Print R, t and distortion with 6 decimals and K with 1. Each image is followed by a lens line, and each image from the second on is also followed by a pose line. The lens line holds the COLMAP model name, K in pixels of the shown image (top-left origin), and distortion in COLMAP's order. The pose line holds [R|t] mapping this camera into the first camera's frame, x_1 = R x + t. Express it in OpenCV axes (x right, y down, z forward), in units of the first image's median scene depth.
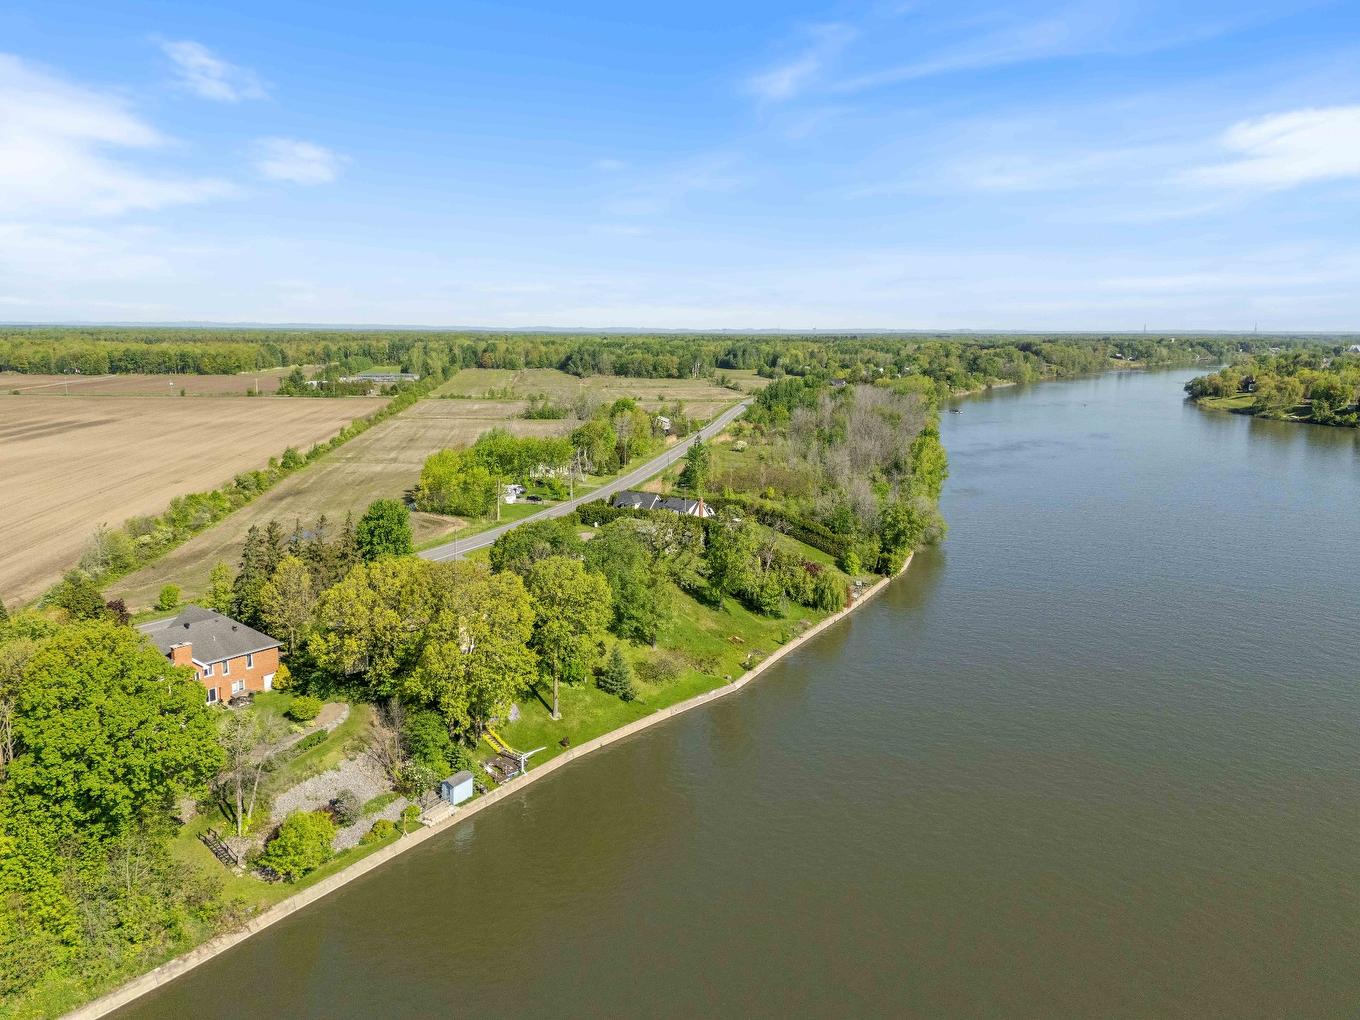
lens RADIAL K [[997.7, 0, 682.7], [0, 997.7, 510.1], [0, 0, 1]] dist [0.089066, -0.092548]
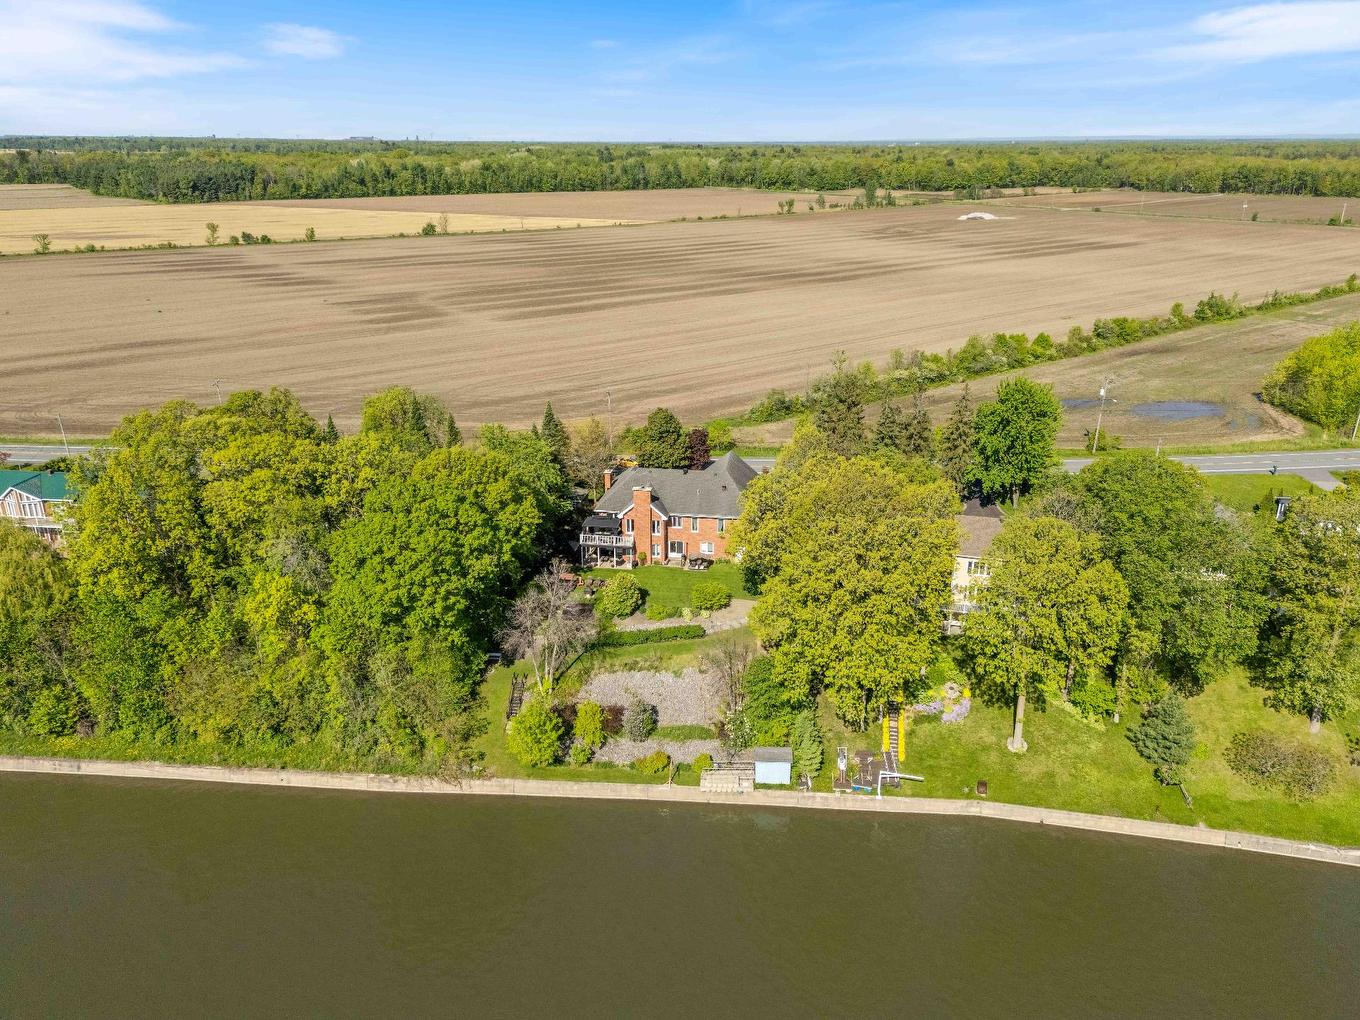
lens RADIAL K [[997.3, 0, 682.6], [0, 997.3, 509.9], [0, 0, 1]] dist [0.066437, -0.052462]
pose [[0.498933, 0.296016, -0.814518, 0.248986], [-0.153651, 0.955182, 0.253018, -0.076518], [0.852911, -0.001088, 0.522055, 0.433401]]
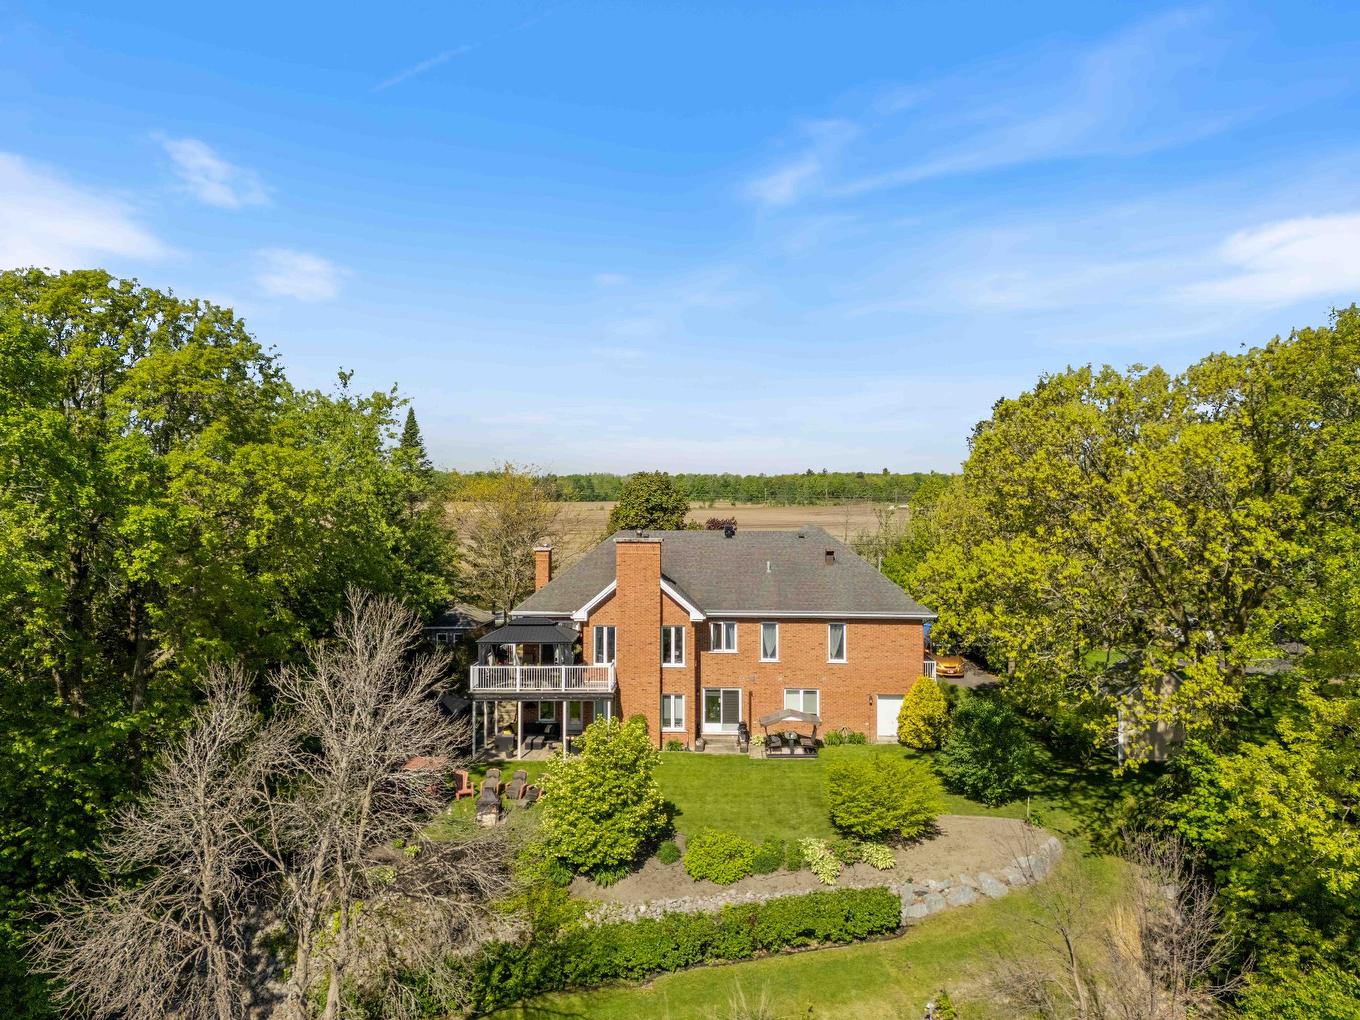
lens RADIAL K [[999.2, 0, 668.0], [0, 999.2, 514.6], [0, 0, 1]] dist [0.048131, -0.083921]
pose [[0.568129, 0.011058, -0.822865, -0.149737], [-0.141859, 0.986257, -0.084690, 0.124692], [0.810620, 0.164846, 0.561890, 0.648177]]
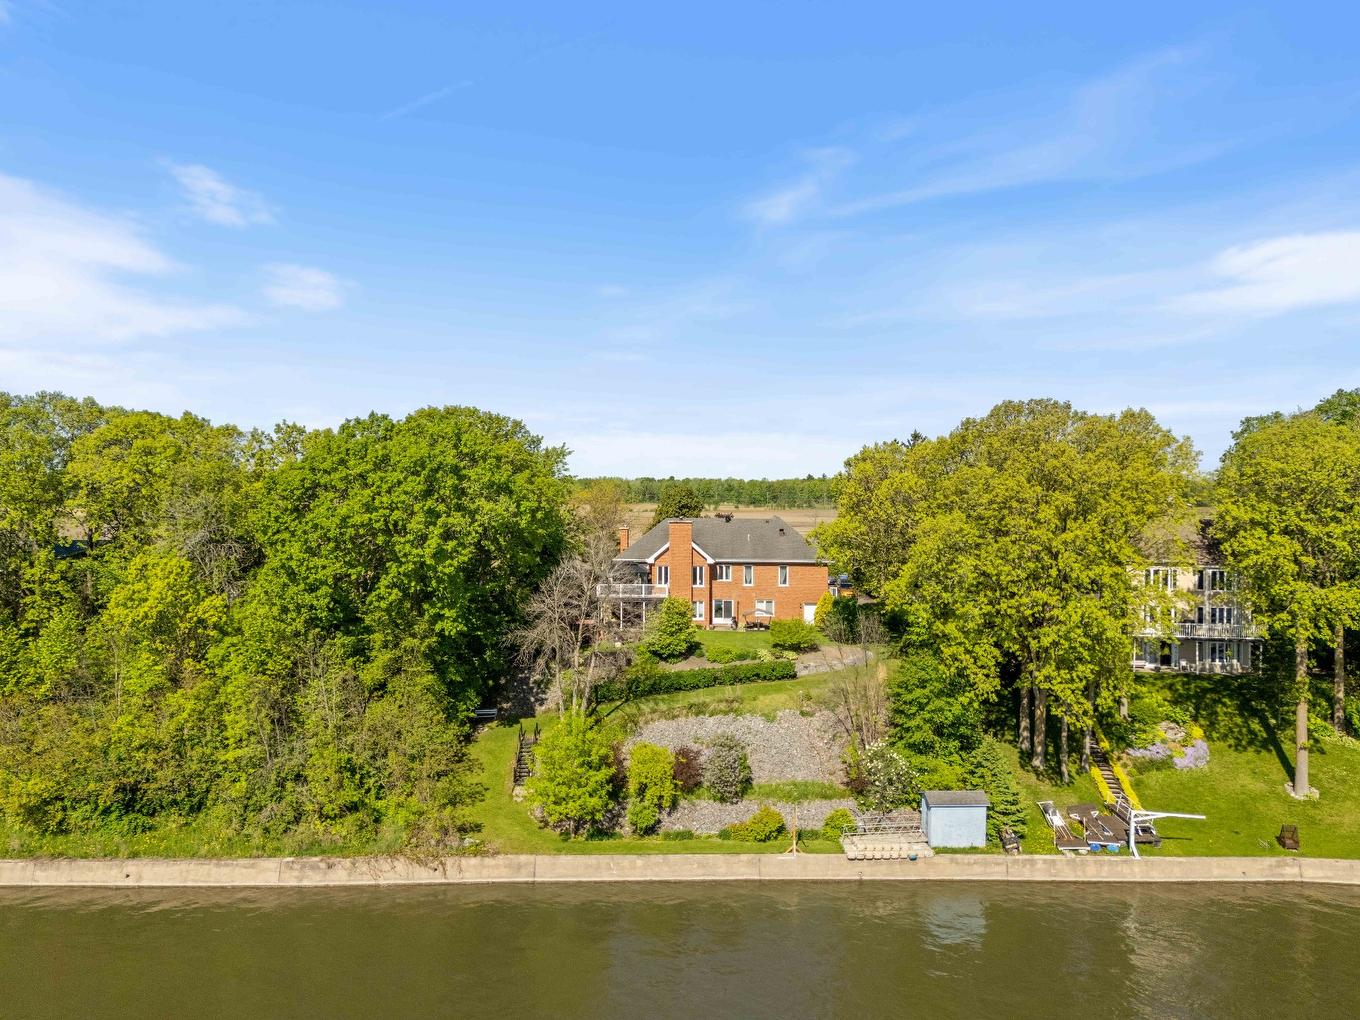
lens RADIAL K [[1007.6, 0, 680.0], [0, 1007.6, 510.0], [0, 0, 1]] dist [0.061008, -0.051221]
pose [[0.574654, 0.007401, -0.818363, 0.079052], [-0.145978, 0.984850, -0.093600, 0.156529], [0.805272, 0.173251, 0.567029, 0.476132]]
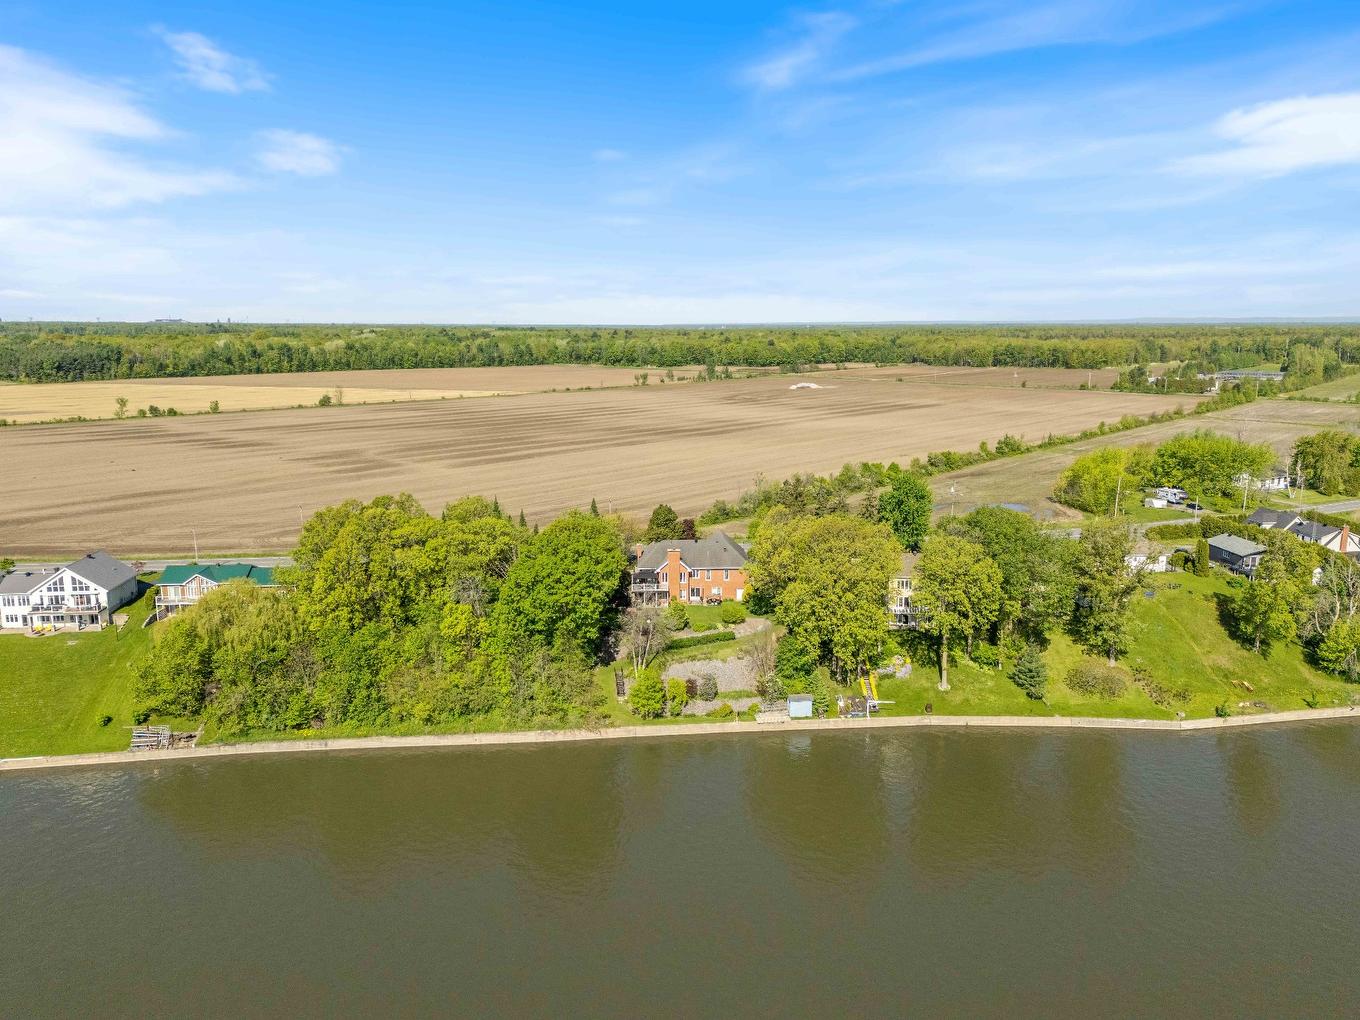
lens RADIAL K [[997.7, 0, 682.7], [0, 997.7, 510.1], [0, 0, 1]] dist [0.089066, -0.092548]
pose [[0.643930, 0.136447, -0.752819, 0.446208], [-0.133866, 0.988883, 0.064730, -0.010910], [0.753282, 0.059096, 0.655037, 0.077860]]
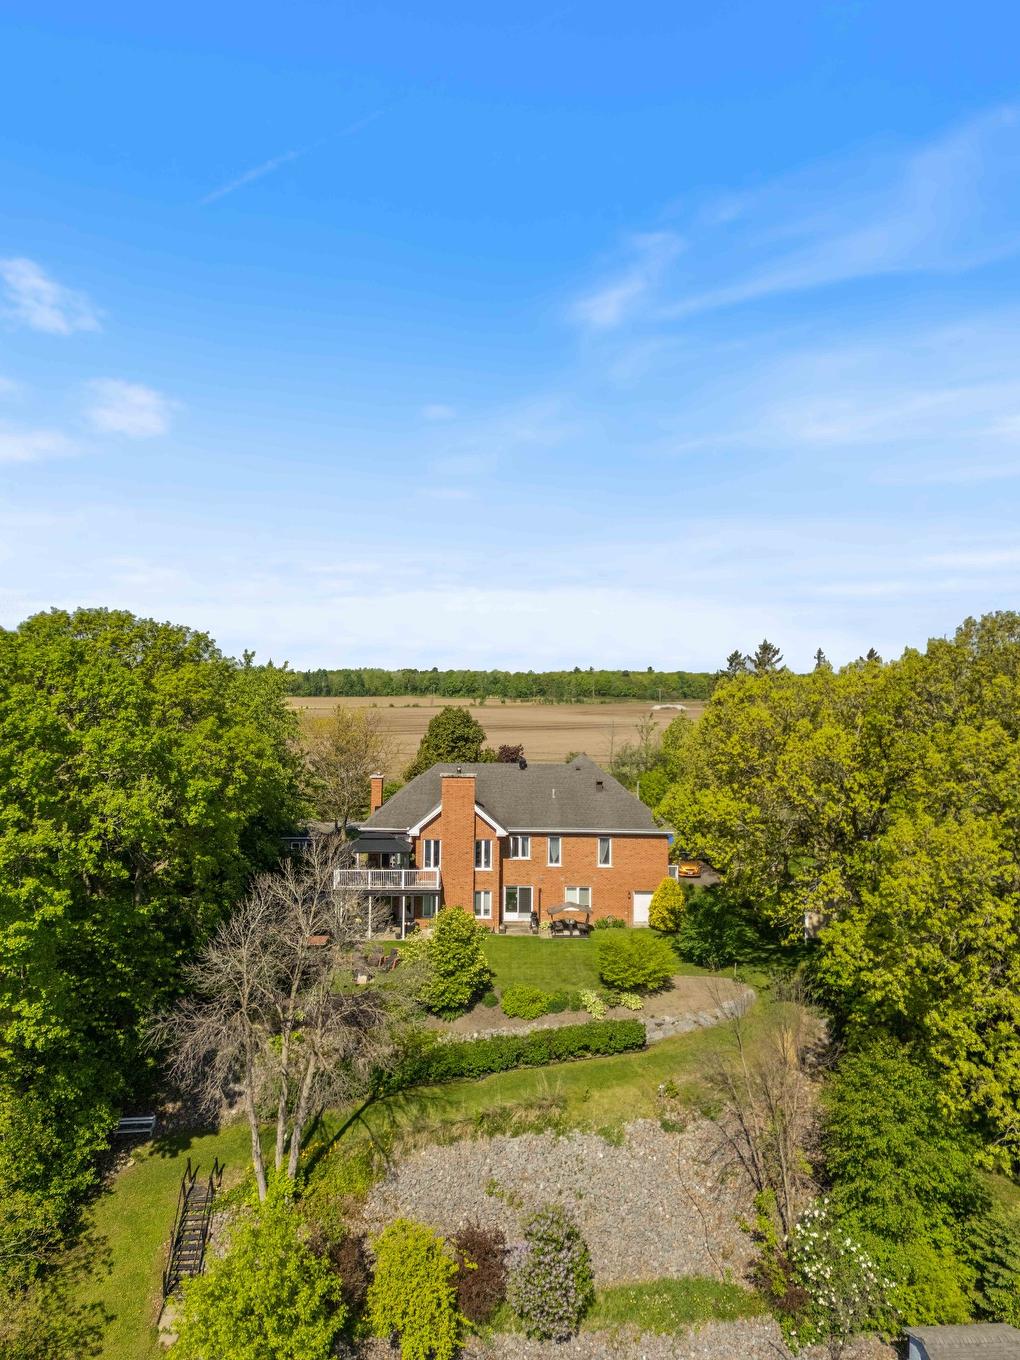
lens RADIAL K [[1007.6, 0, 491.6], [0, 1007.6, 696.0], [0, 0, 1]] dist [0.061008, -0.051221]
pose [[0.614121, 0.009295, -0.789157, -0.073868], [-0.147053, 0.983767, -0.102849, 0.116451], [0.775391, 0.179210, 0.605519, 0.570114]]
